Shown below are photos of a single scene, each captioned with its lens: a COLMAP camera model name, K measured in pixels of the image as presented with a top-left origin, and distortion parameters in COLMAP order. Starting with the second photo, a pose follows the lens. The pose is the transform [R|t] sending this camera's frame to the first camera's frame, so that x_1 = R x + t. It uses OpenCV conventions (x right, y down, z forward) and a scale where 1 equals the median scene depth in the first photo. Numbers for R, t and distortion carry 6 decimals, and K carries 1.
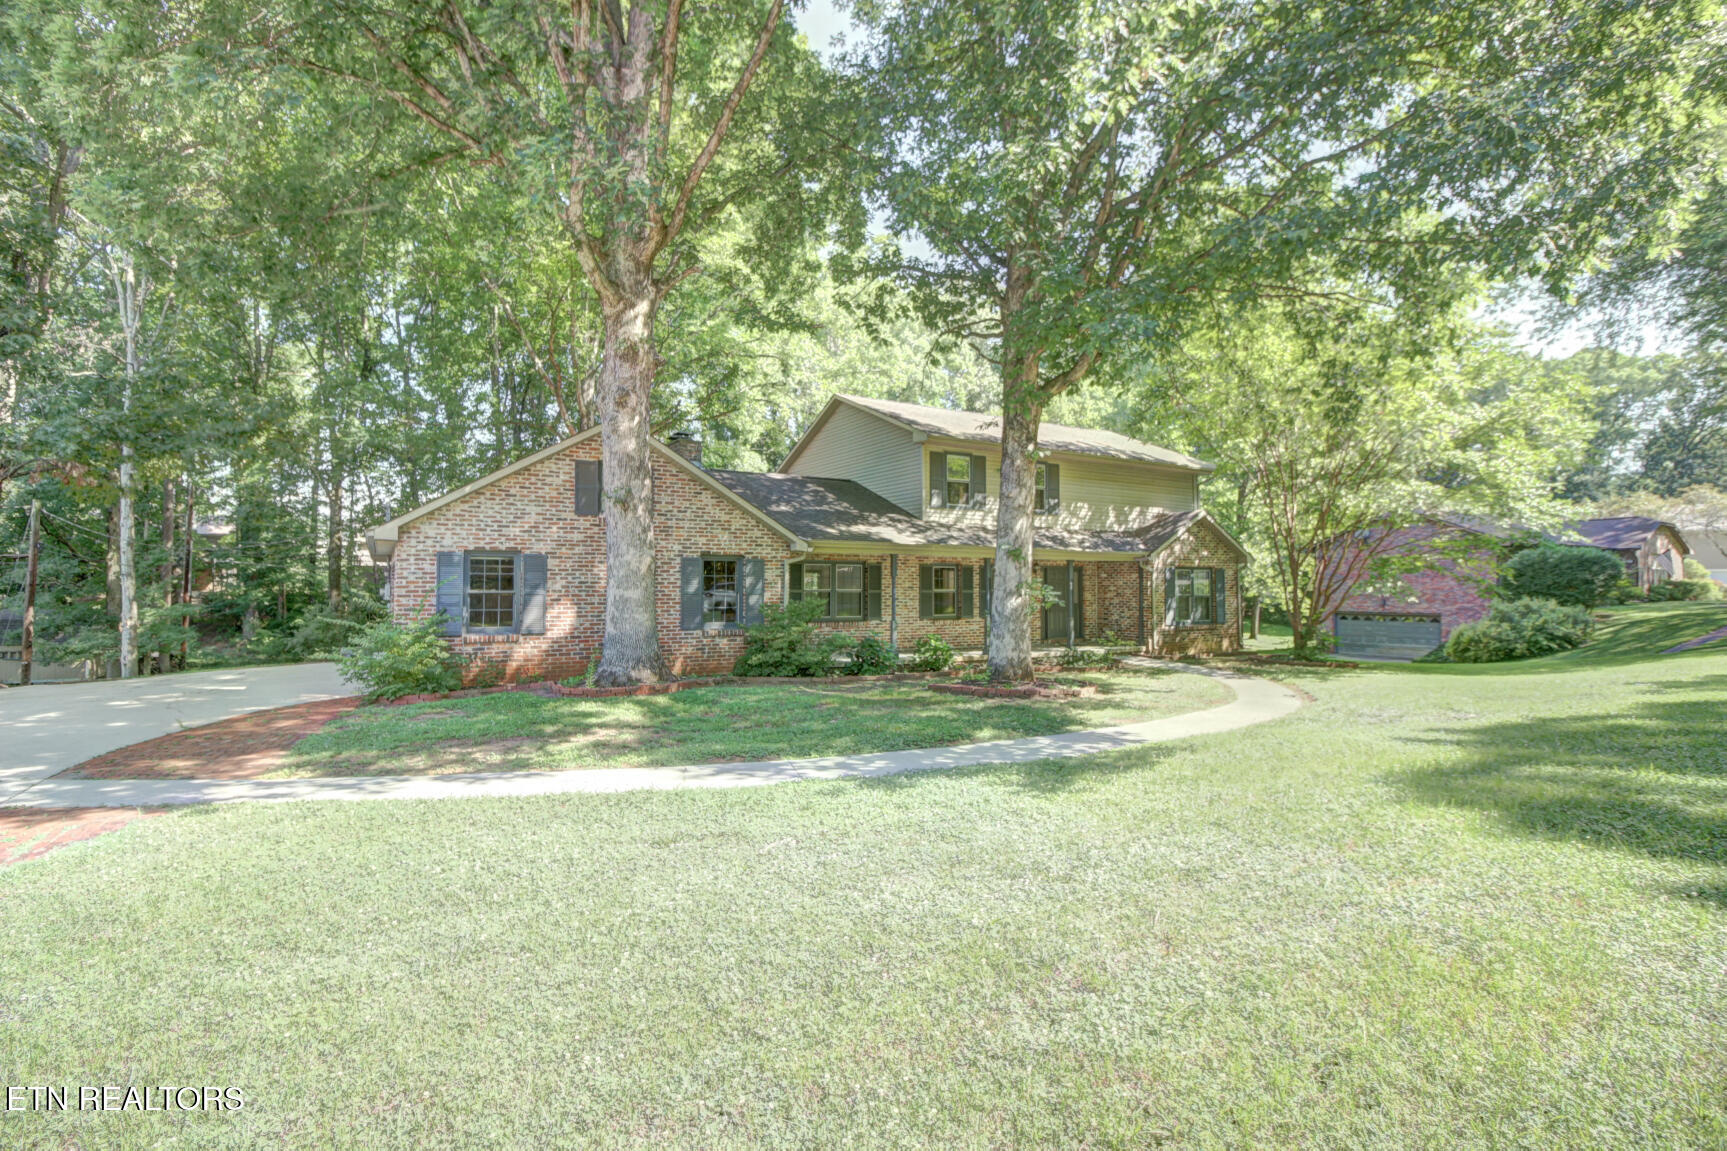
lens RADIAL K [[814.3, 0, 859.8], [0, 814.3, 575.7], [0, 0, 1]] dist [0.000158, 0.000056]
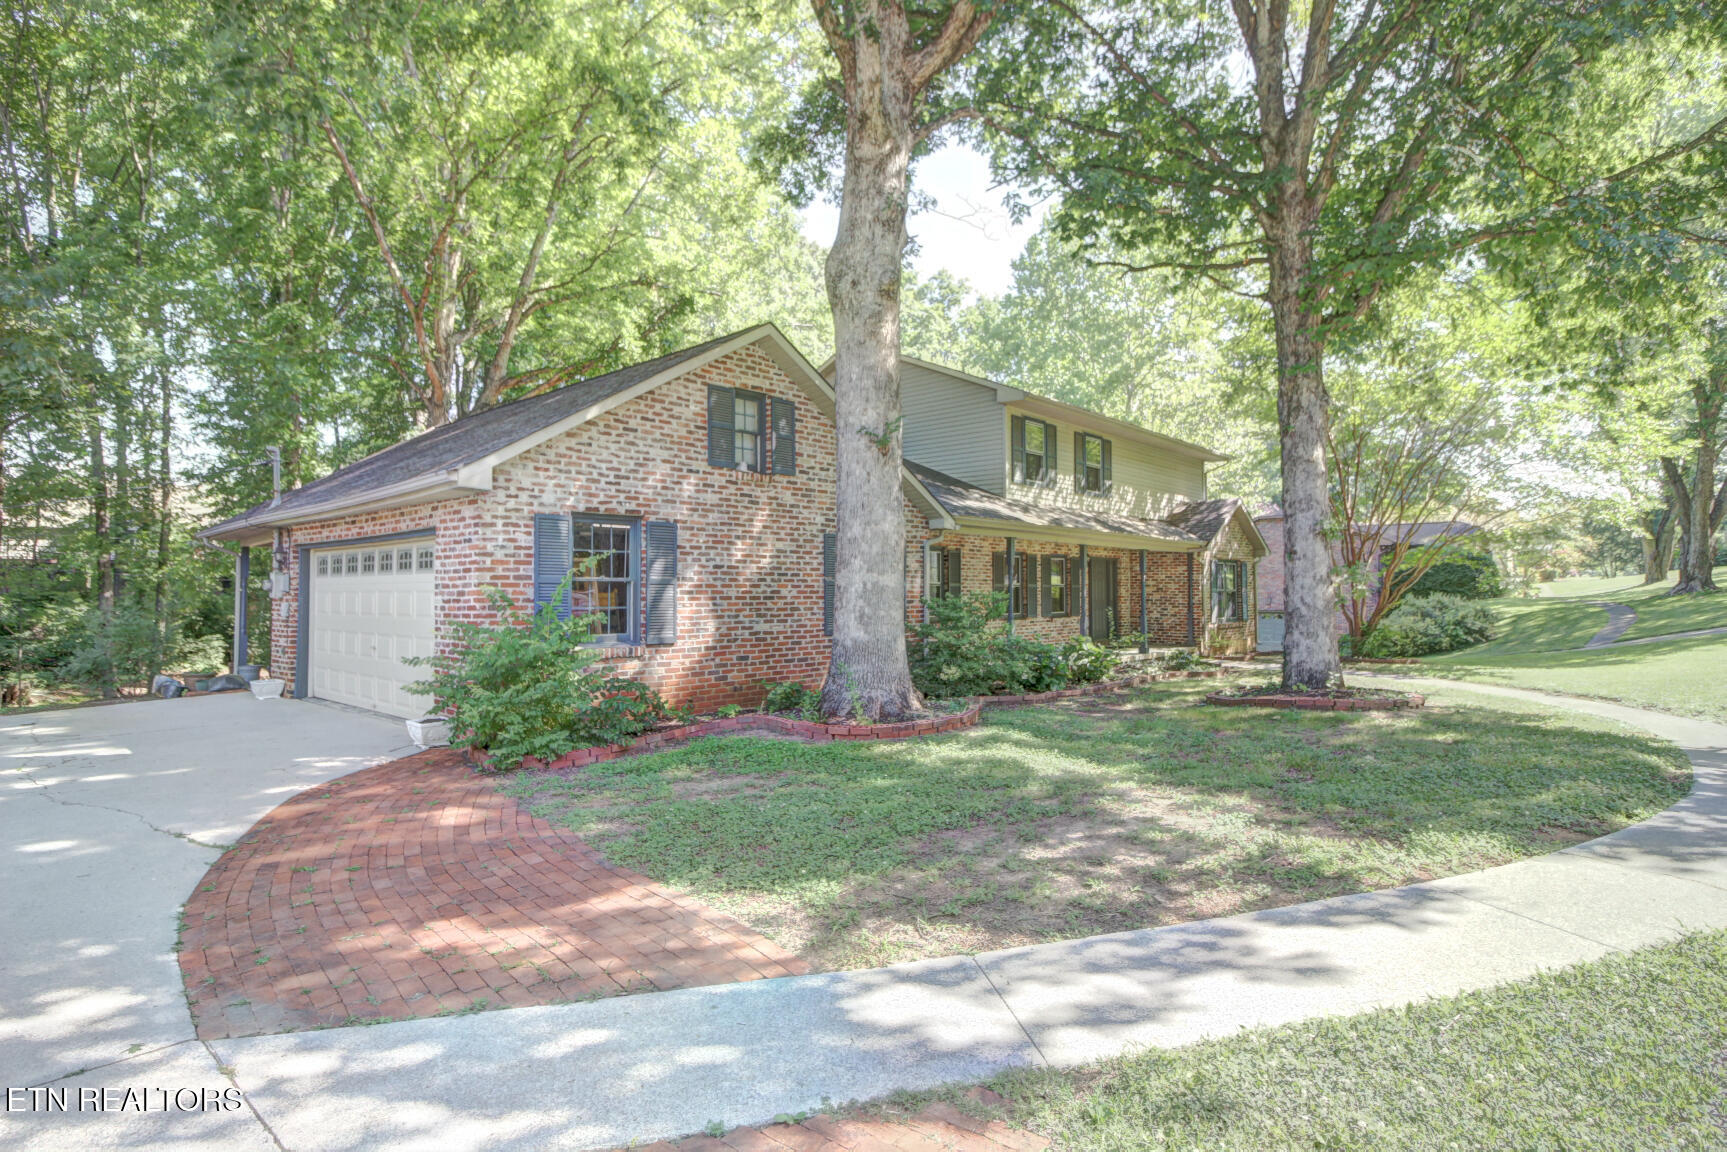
lens RADIAL K [[882.2, 0, 865.5], [0, 882.2, 578.2], [0, 0, 1]] dist [0.000181, -0.000019]
pose [[0.955156, 0.002507, 0.296093, -0.309440], [-0.002380, 0.999997, -0.000789, 0.012892], [-0.296094, 0.000049, 0.955159, 0.187608]]
